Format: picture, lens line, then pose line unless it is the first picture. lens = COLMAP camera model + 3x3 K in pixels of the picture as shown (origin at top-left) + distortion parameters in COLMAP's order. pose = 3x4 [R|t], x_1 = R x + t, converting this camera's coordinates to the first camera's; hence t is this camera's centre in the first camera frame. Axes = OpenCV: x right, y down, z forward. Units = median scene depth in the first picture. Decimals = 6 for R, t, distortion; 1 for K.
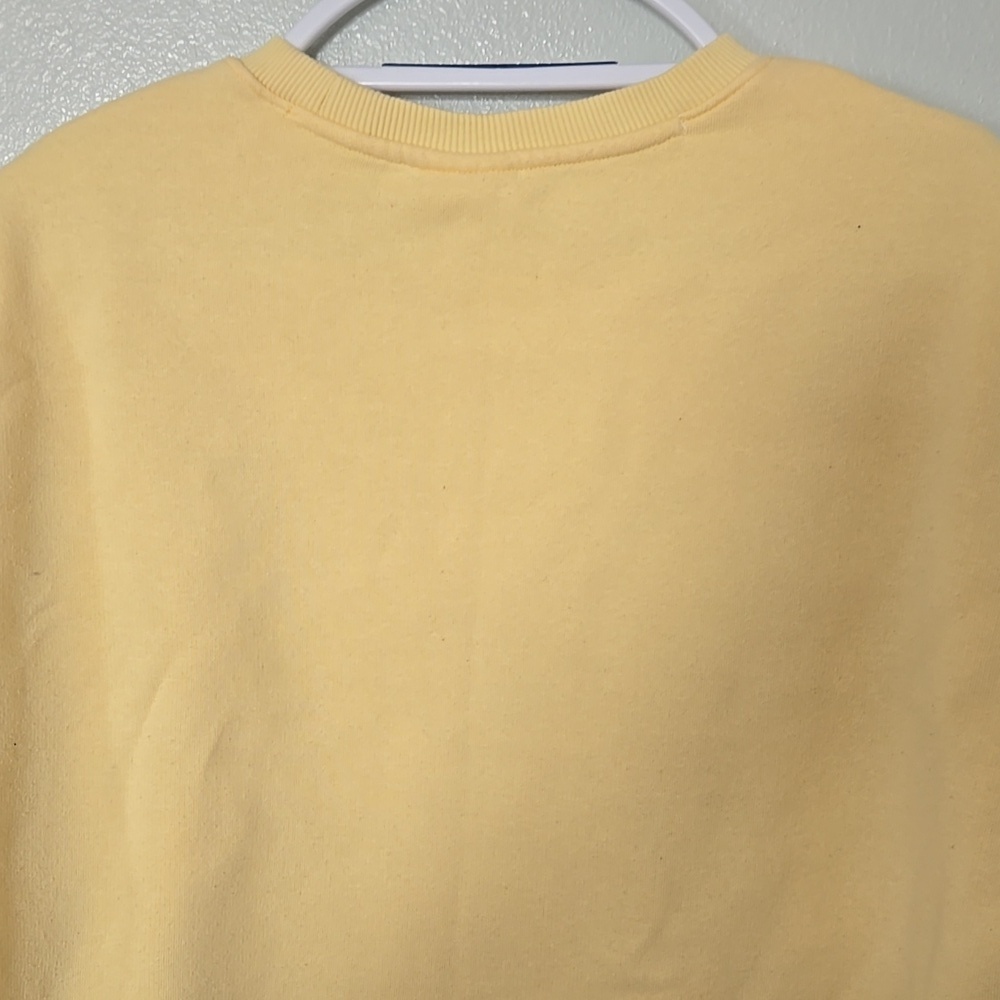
lens RADIAL K [[1601.0, 0, 476.1], [0, 1601.0, 464.5], [0, 0, 1]] dist [0.049685, 0.000000]
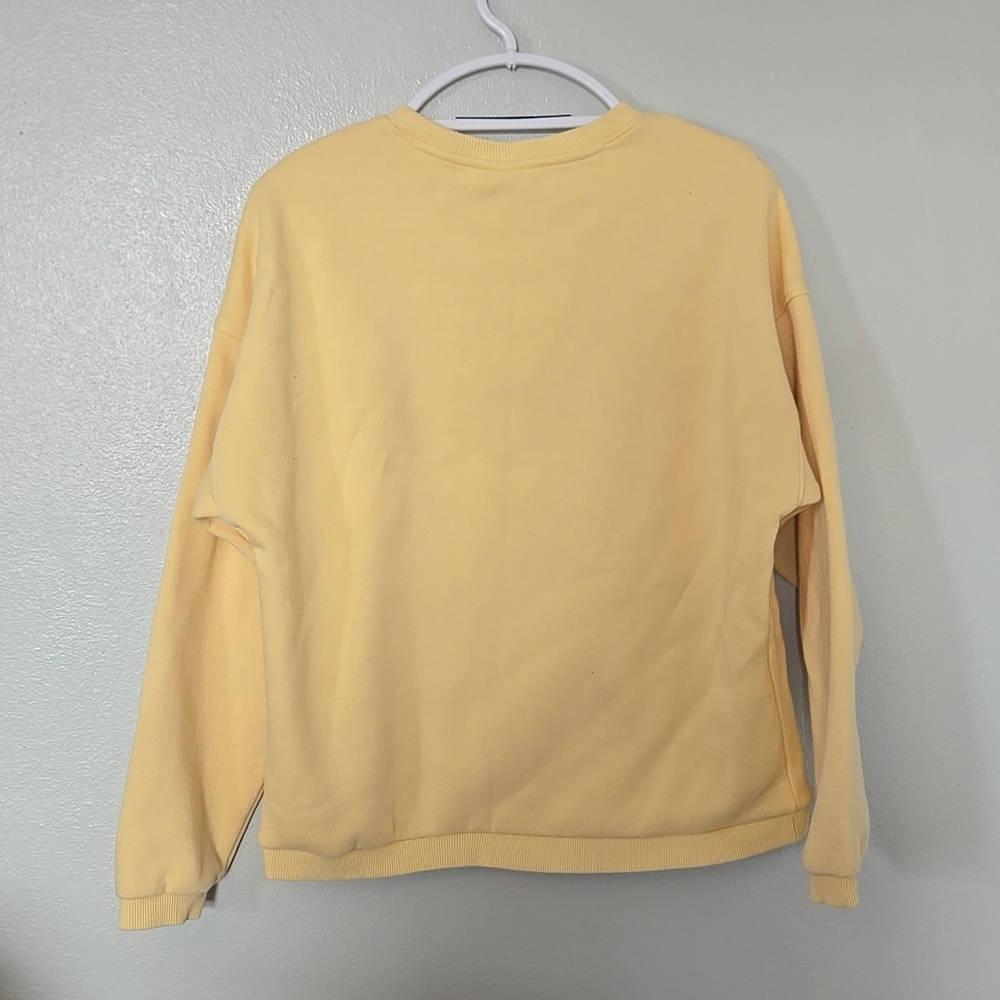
lens RADIAL K [[1601.0, 0, 499.9], [0, 1601.0, 500.0], [0, 0, 1]] dist [0.049685, 0.000000]
pose [[0.989907, -0.044398, 0.134587, -0.293708], [0.042210, 0.998927, 0.019071, 0.191787], [-0.135289, -0.013198, 0.990718, -0.998112]]
